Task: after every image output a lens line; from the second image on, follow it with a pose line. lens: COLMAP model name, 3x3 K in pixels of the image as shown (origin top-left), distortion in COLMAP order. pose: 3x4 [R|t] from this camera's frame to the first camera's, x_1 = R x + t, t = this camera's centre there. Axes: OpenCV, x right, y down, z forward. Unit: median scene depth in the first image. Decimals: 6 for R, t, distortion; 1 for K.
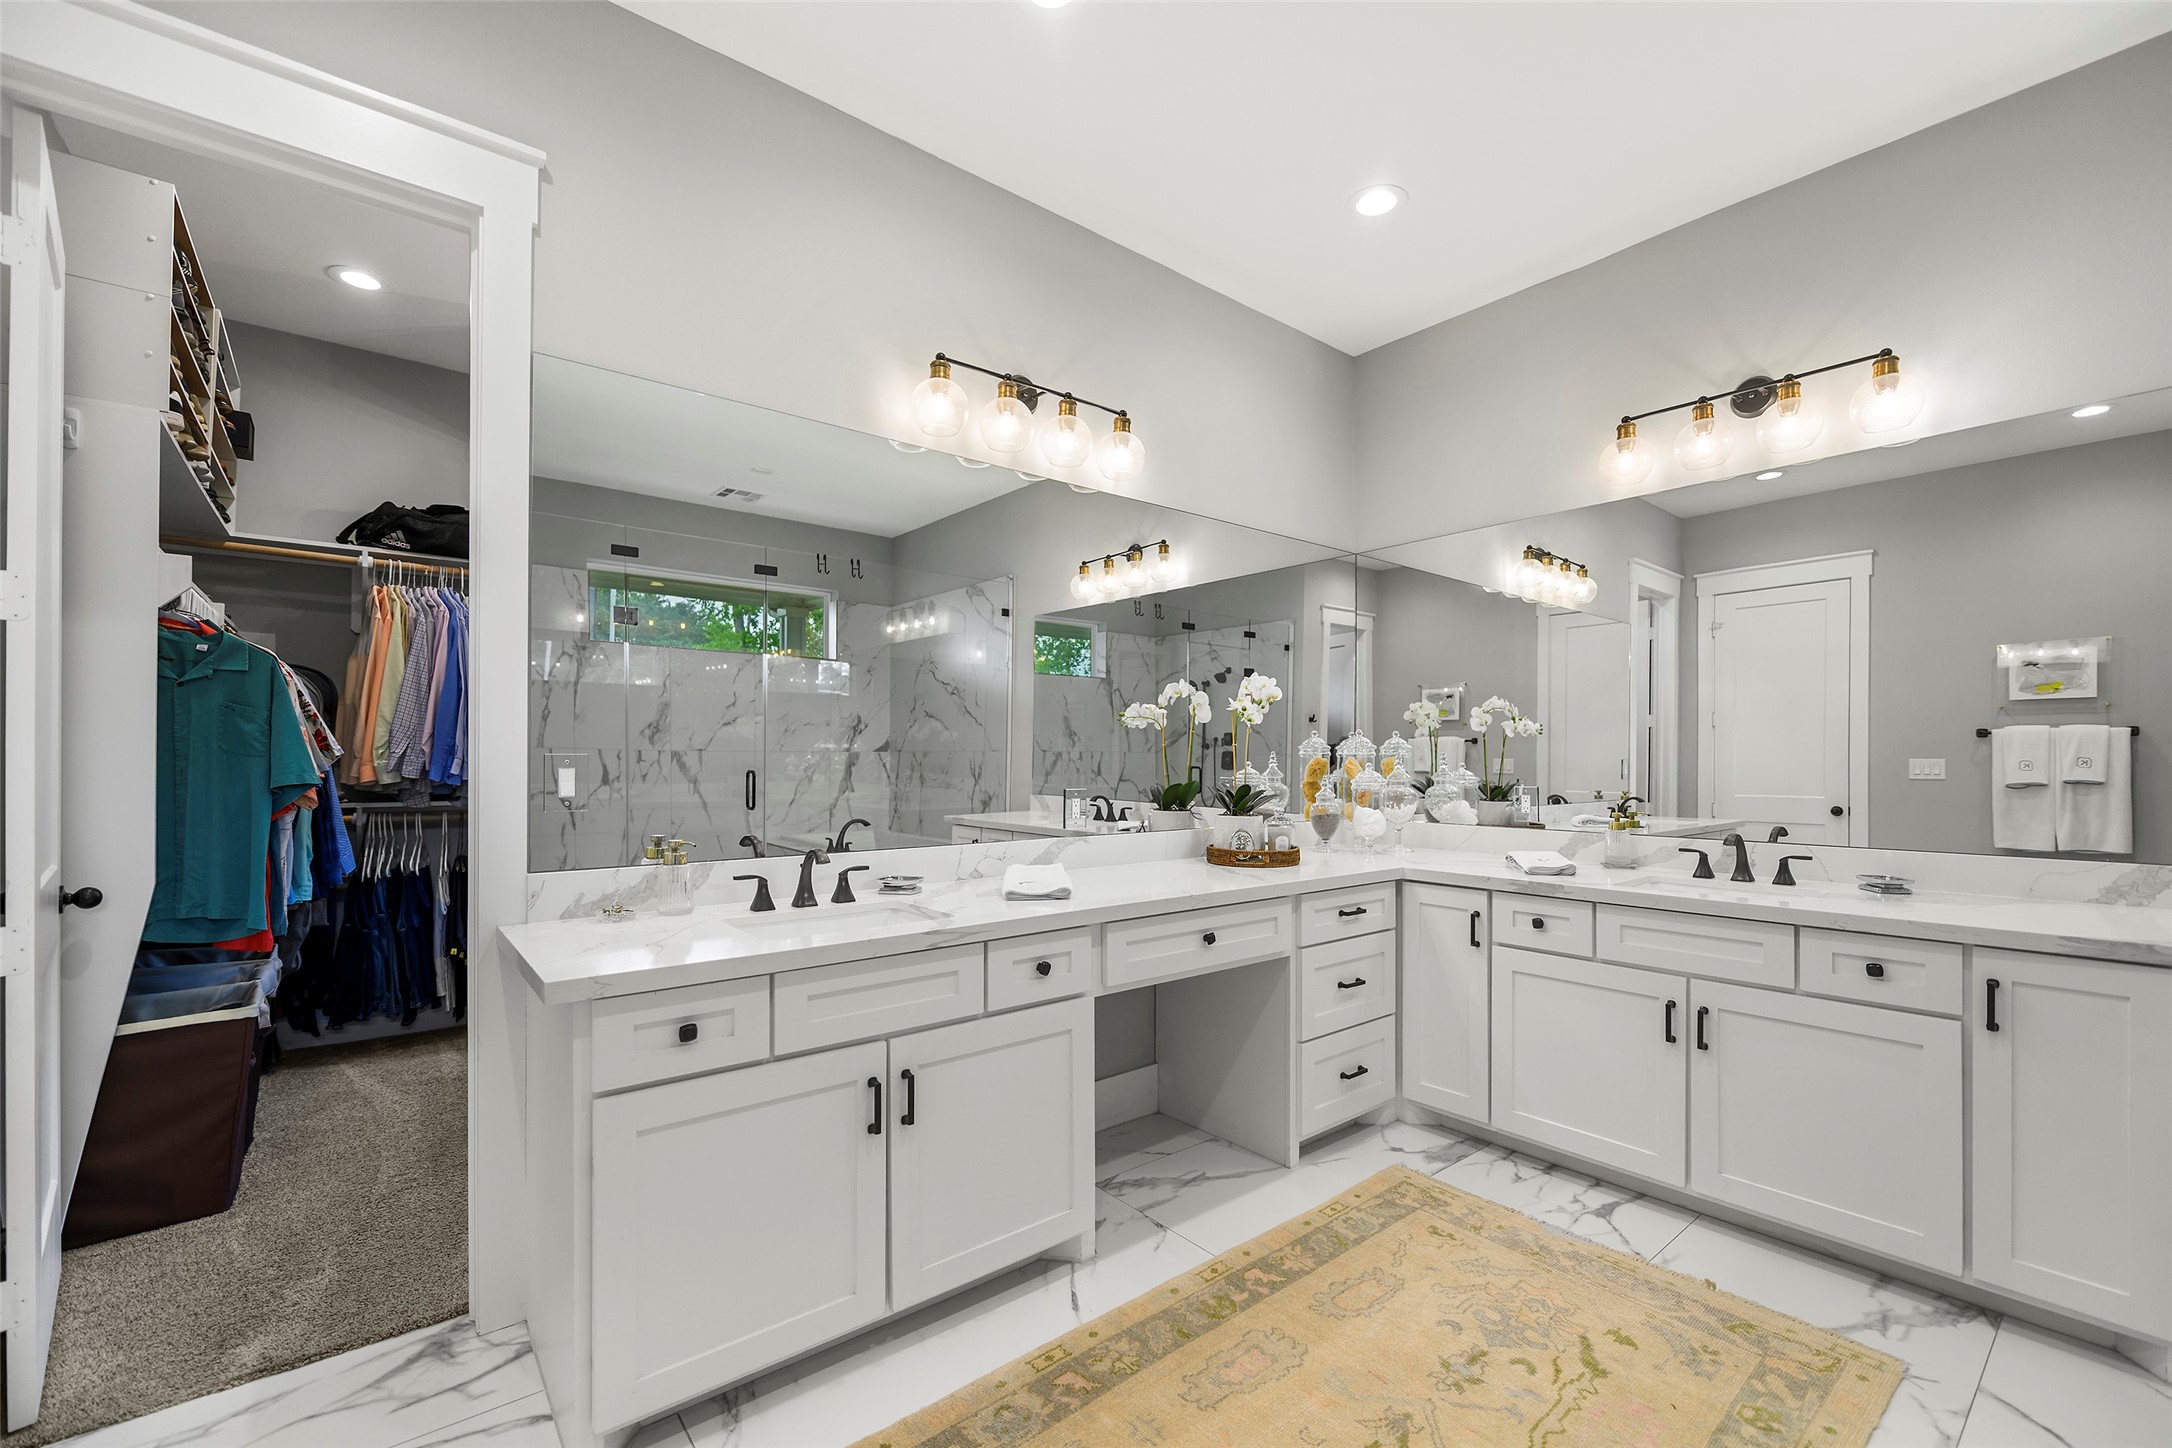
lens RADIAL K [[888.9, 0, 1075.4], [0, 888.9, 746.5], [0, 0, 1]] dist [-0.009568, 0.000559]
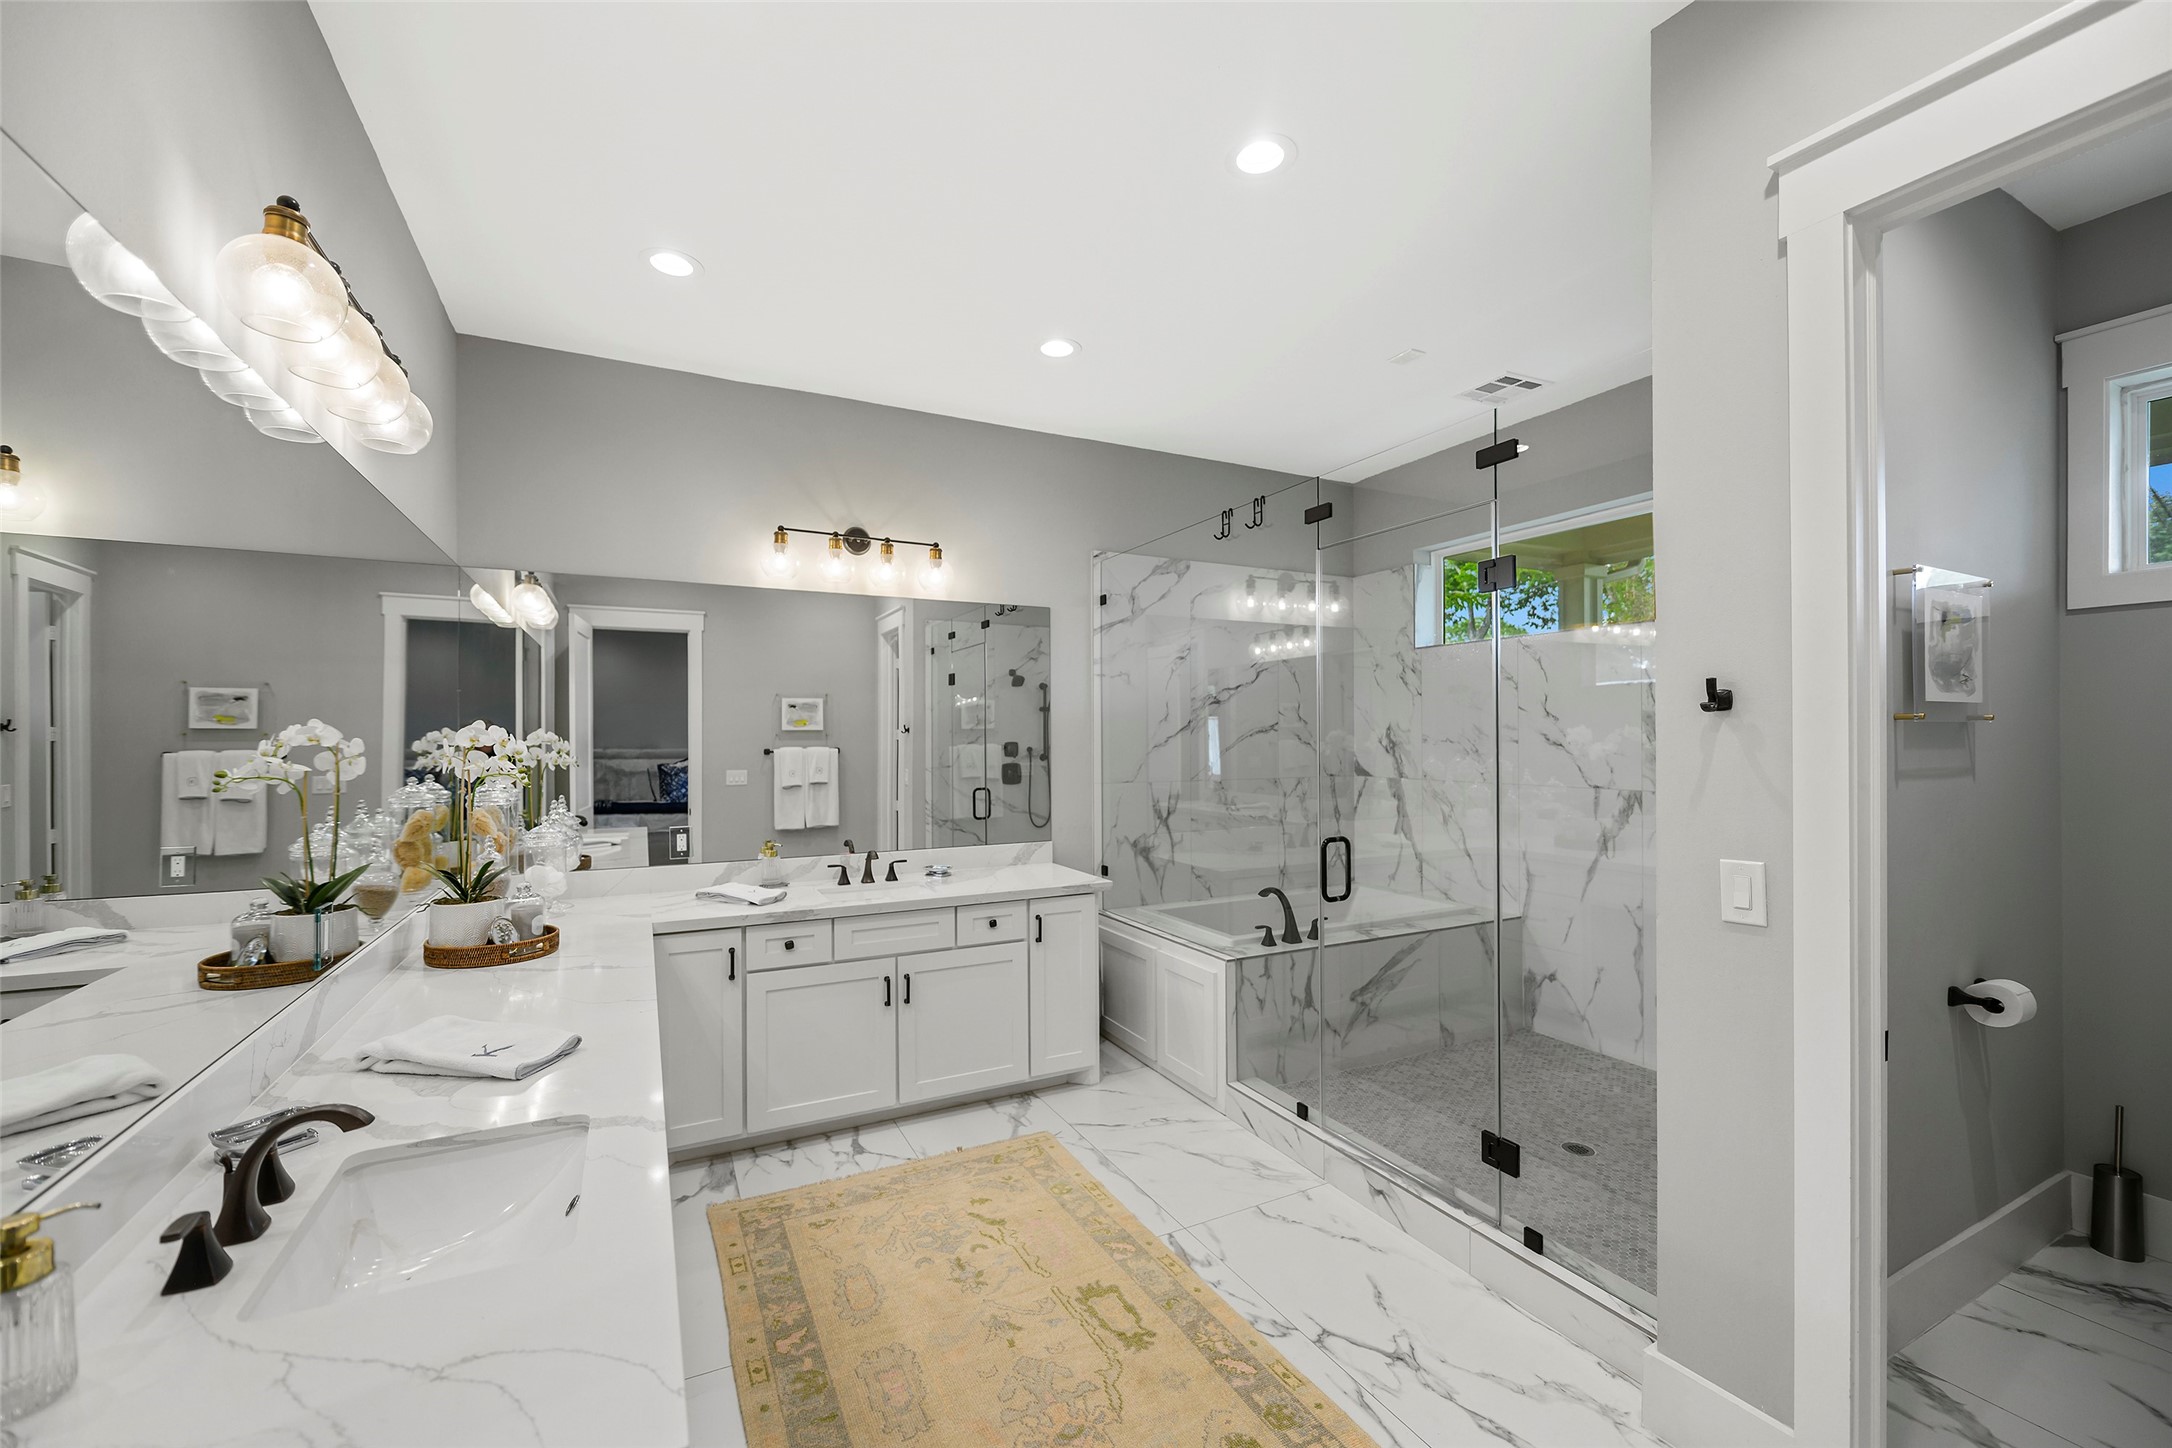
lens RADIAL K [[888.9, 0, 1083.7], [0, 888.9, 729.8], [0, 0, 1]] dist [-0.009568, 0.000559]
pose [[0.211218, 0.005352, 0.977424, -0.630704], [-0.002540, 0.999985, -0.004926, -0.097376], [-0.977436, -0.001442, 0.211228, 0.385477]]
